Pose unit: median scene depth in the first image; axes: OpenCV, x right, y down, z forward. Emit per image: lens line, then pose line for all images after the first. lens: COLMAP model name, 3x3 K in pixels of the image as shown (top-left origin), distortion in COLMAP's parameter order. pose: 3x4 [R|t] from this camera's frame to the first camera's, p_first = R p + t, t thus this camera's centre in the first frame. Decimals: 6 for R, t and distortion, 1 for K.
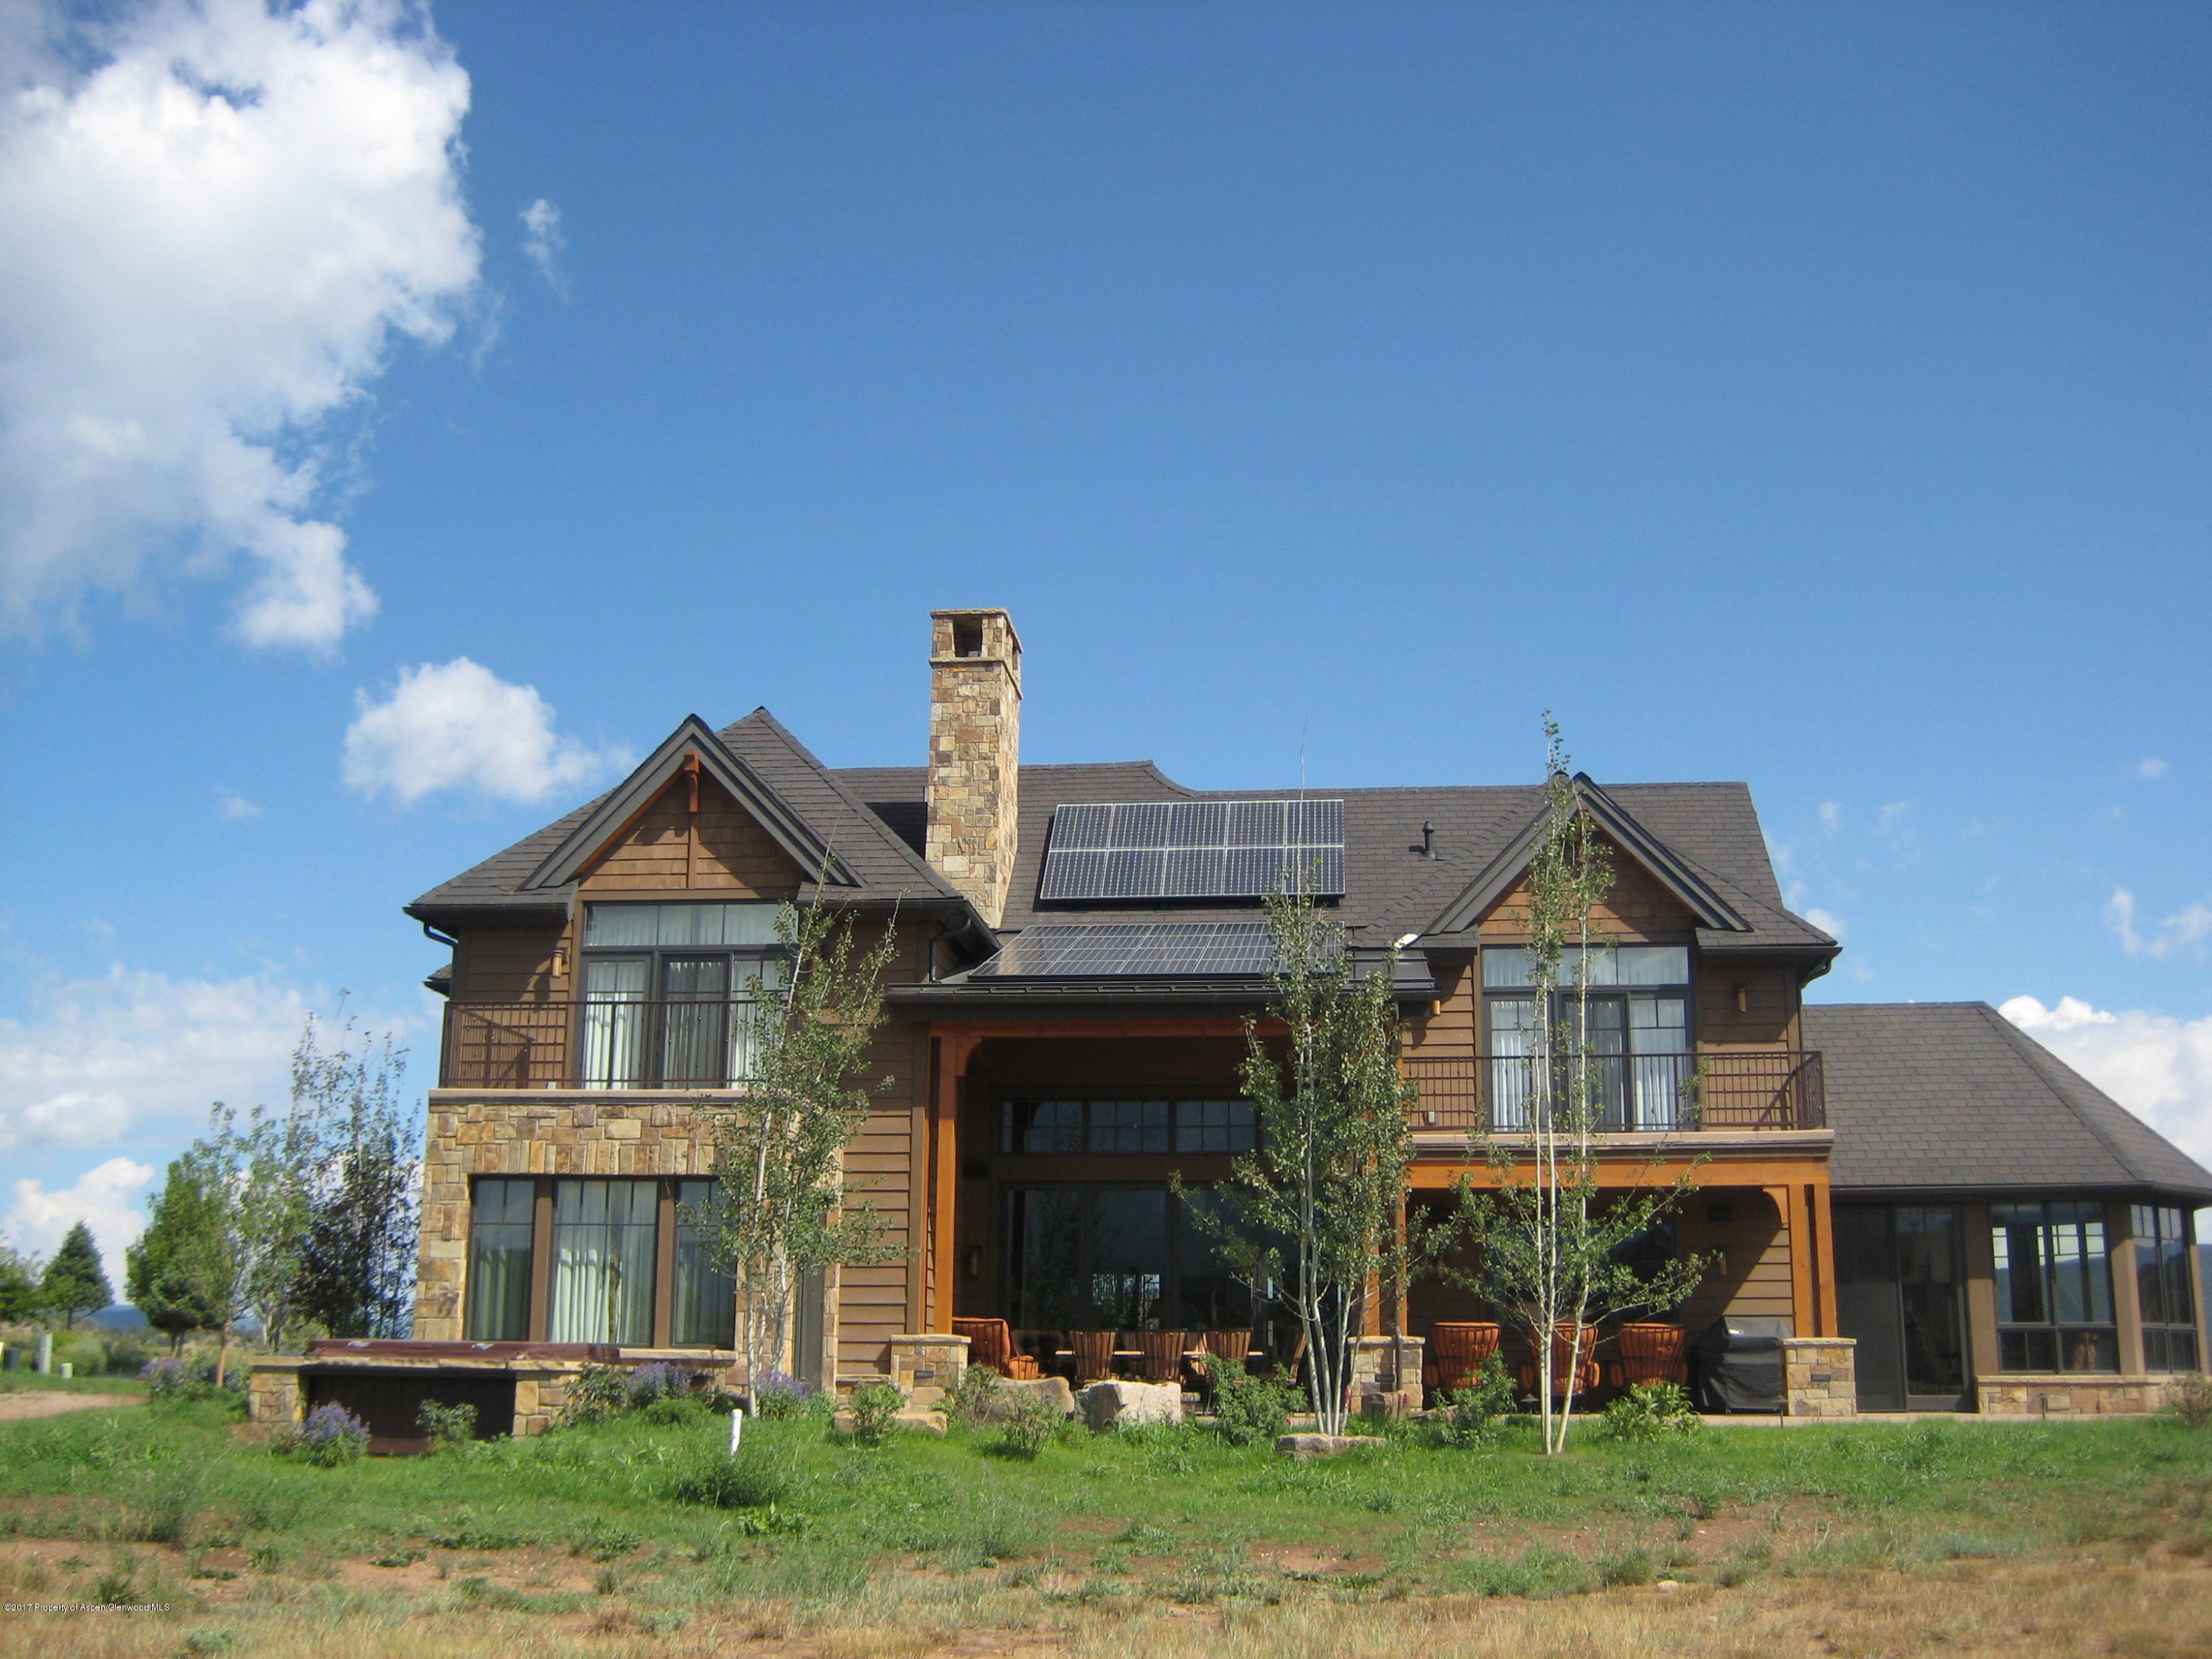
lens RADIAL K [[2343.5, 0, 1103.2], [0, 2343.5, 831.6], [0, 0, 1]] dist [-0.094105, 0.000000]
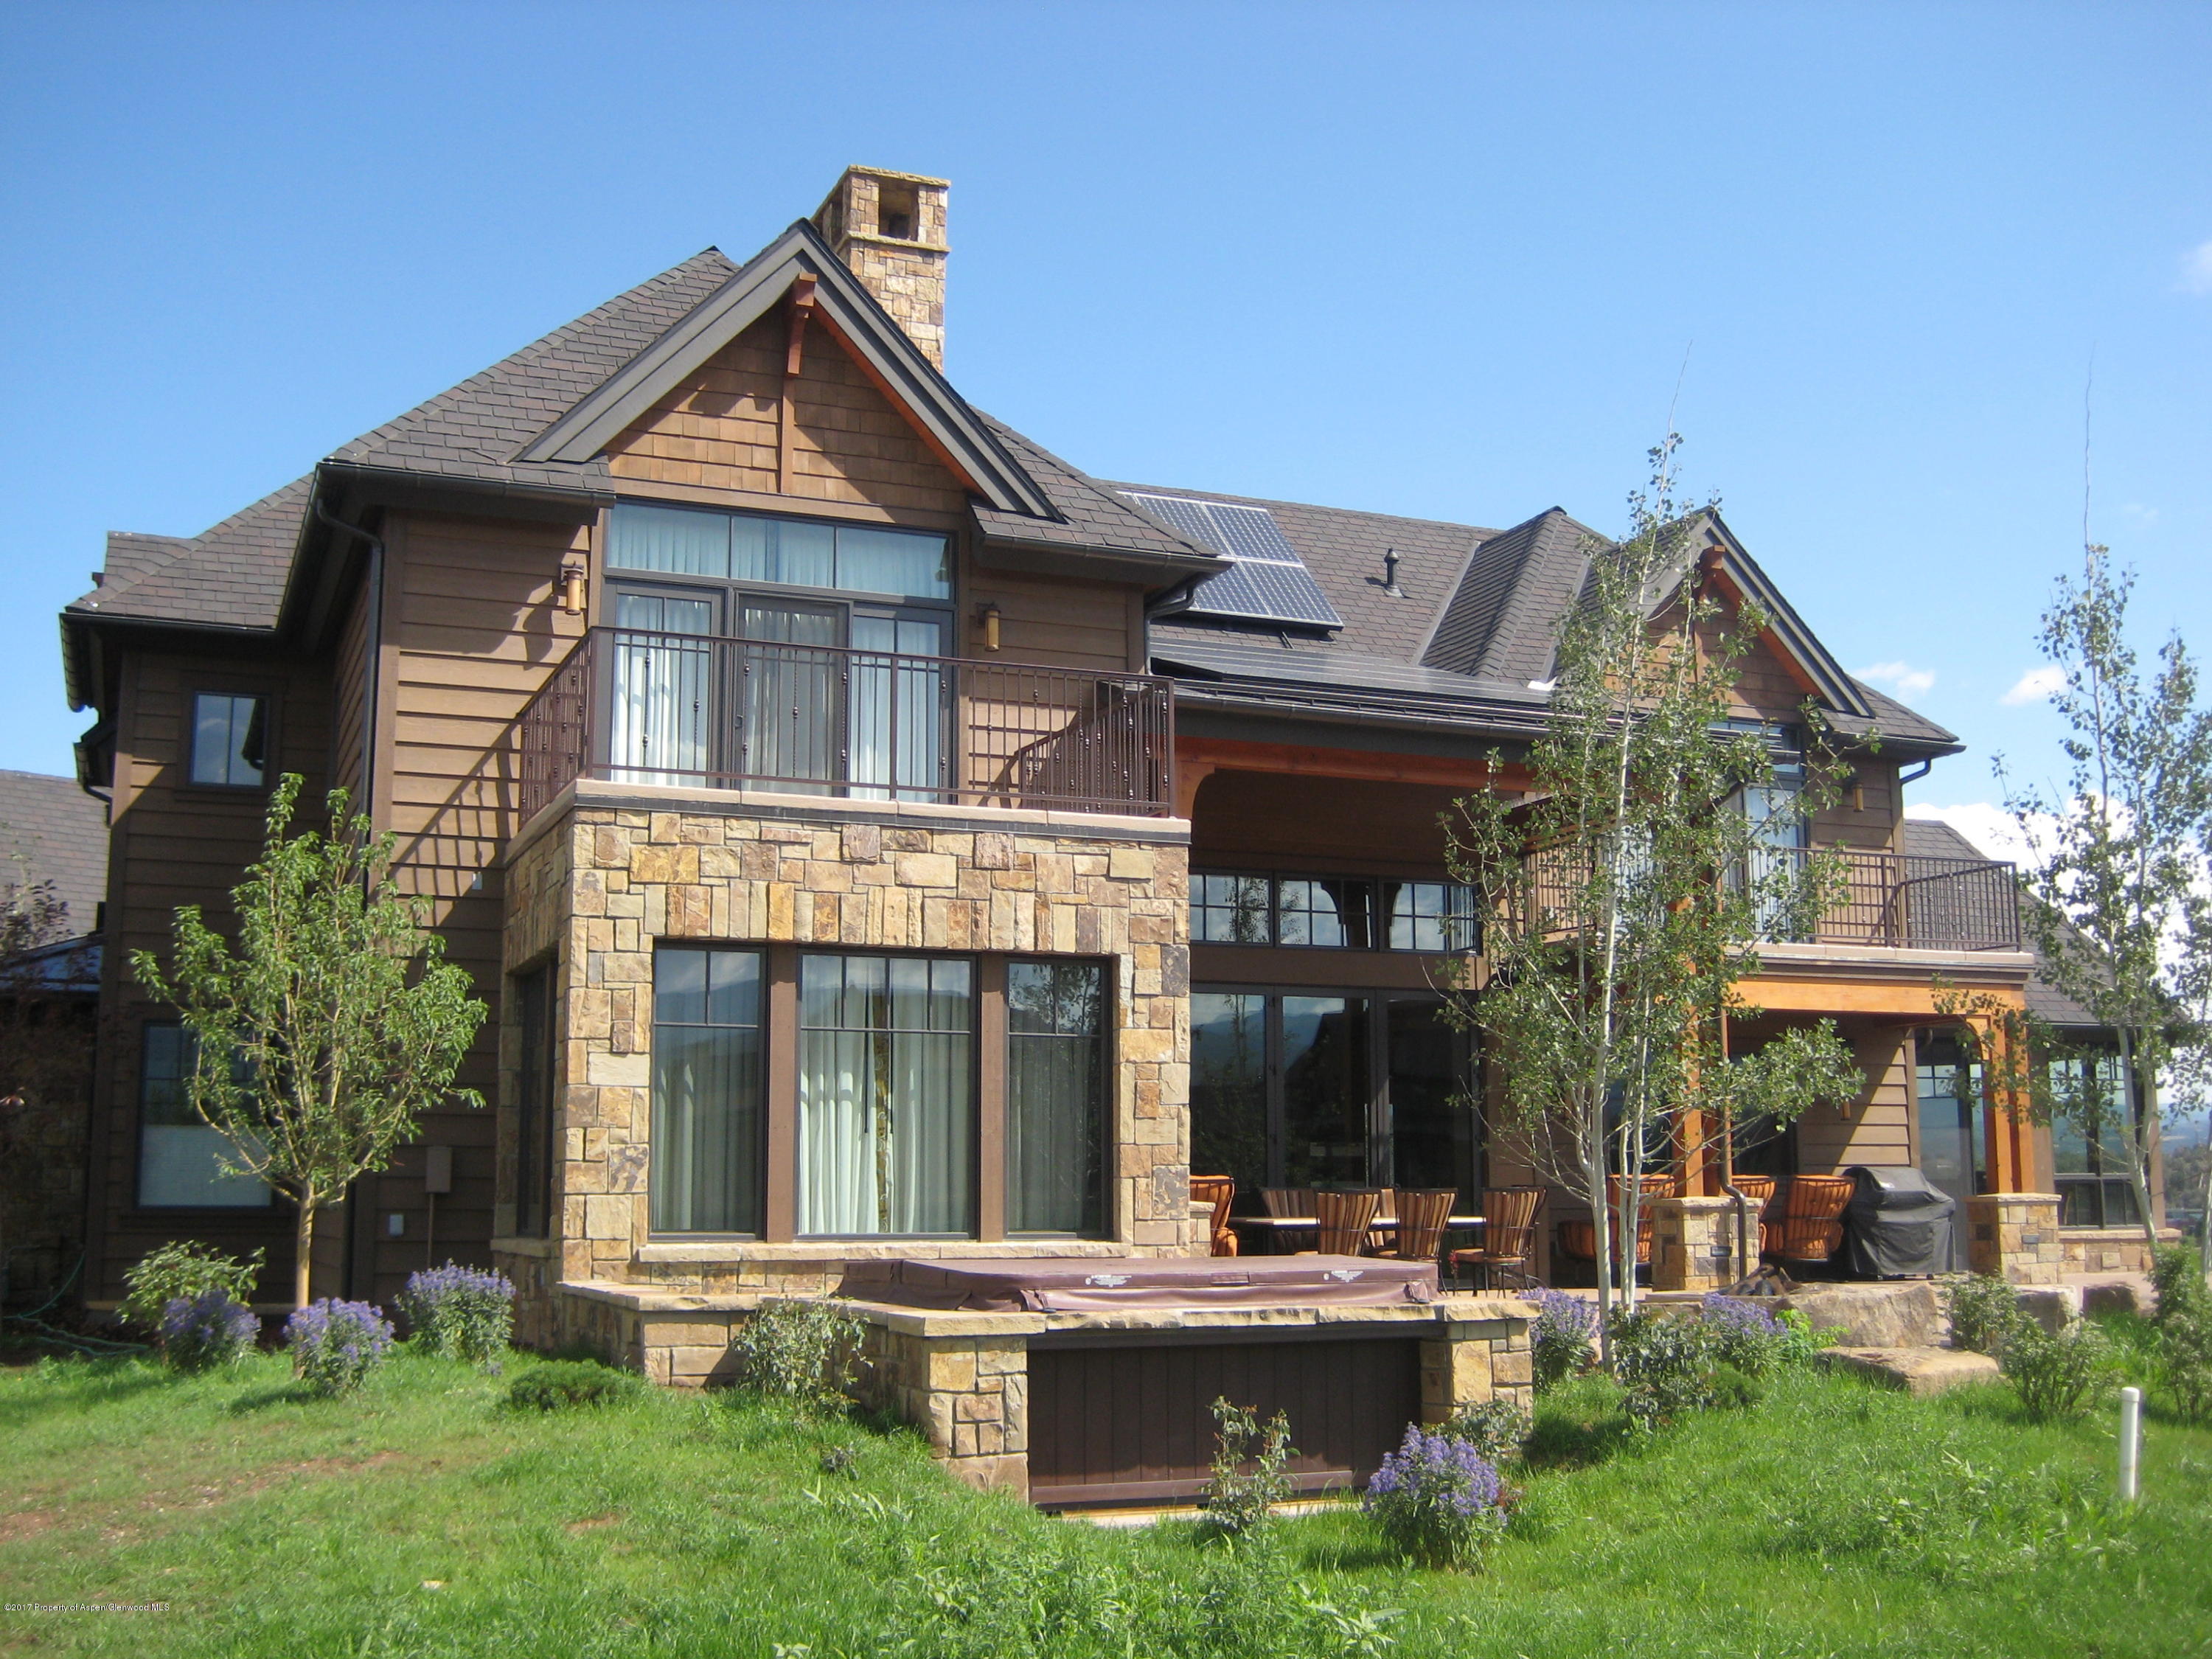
lens RADIAL K [[2343.5, 0, 1106.7], [0, 2343.5, 825.7], [0, 0, 1]] dist [-0.094105, 0.000000]
pose [[0.878693, 0.066392, 0.472748, -0.395114], [-0.103045, 0.993315, 0.052029, 0.071736], [-0.466133, -0.094432, 0.879660, 0.407365]]
